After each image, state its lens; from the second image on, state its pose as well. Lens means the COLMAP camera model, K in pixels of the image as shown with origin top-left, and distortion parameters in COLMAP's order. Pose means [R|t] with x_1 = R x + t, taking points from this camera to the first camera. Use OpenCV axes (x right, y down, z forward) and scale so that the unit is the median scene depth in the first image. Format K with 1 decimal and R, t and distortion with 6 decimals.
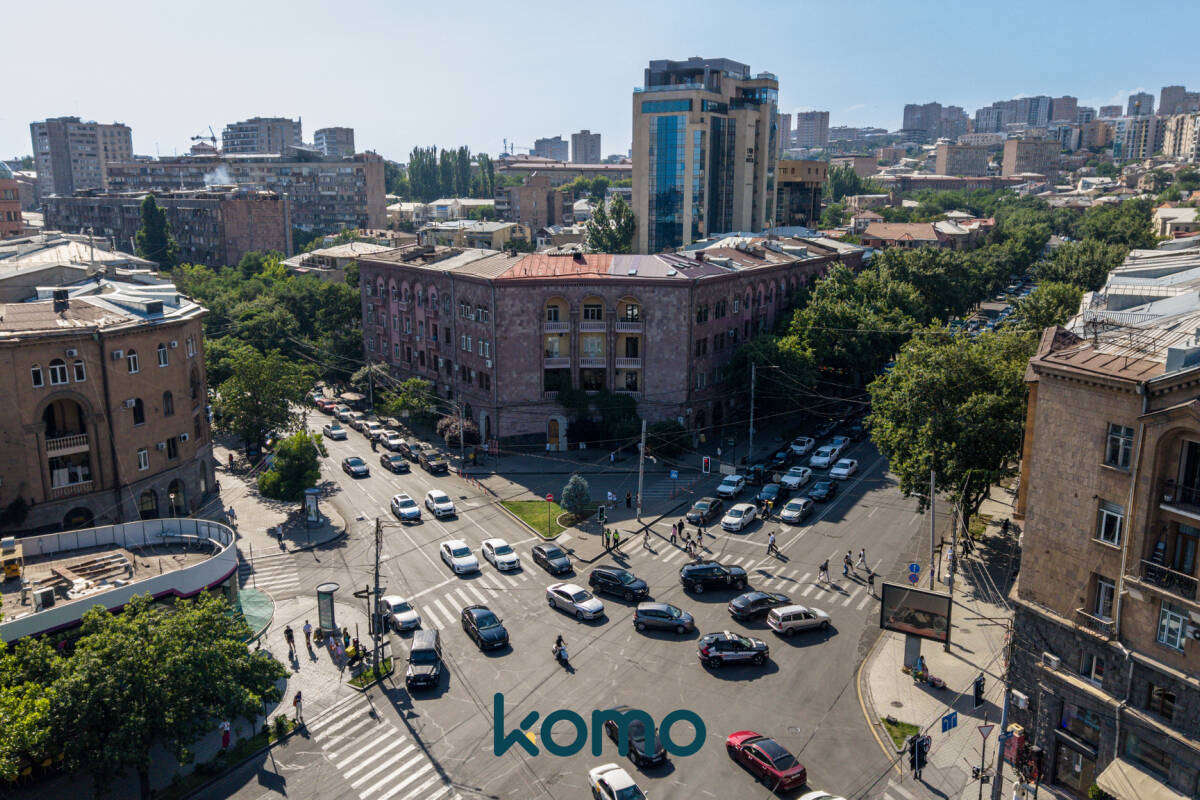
lens RADIAL K [[831.1, 0, 601.8], [0, 831.1, 398.9], [0, 0, 1]] dist [-0.004713, -0.001746]
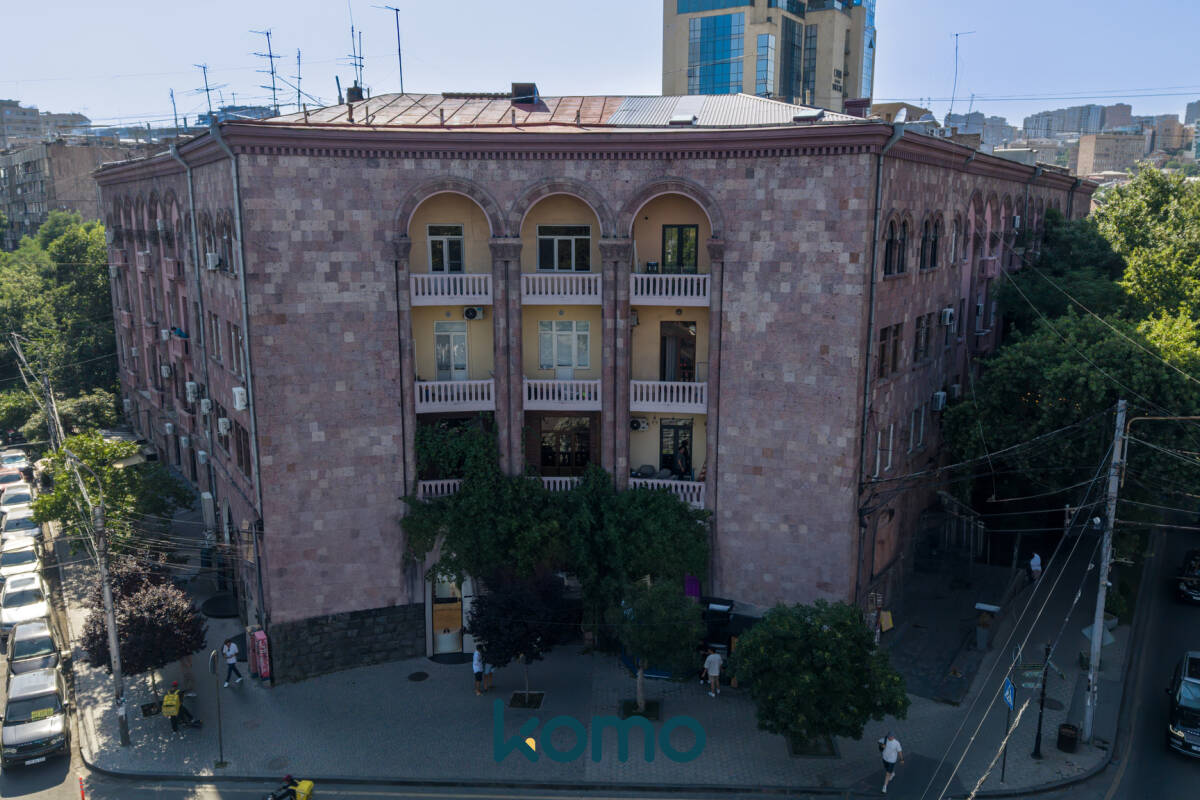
lens RADIAL K [[831.1, 0, 599.6], [0, 831.1, 402.5], [0, 0, 1]] dist [-0.004713, -0.001746]
pose [[0.999526, 0.003777, -0.030567, 0.014415], [-0.004476, 0.999730, -0.022812, -0.032679], [0.030473, 0.022938, 0.999272, 0.653340]]
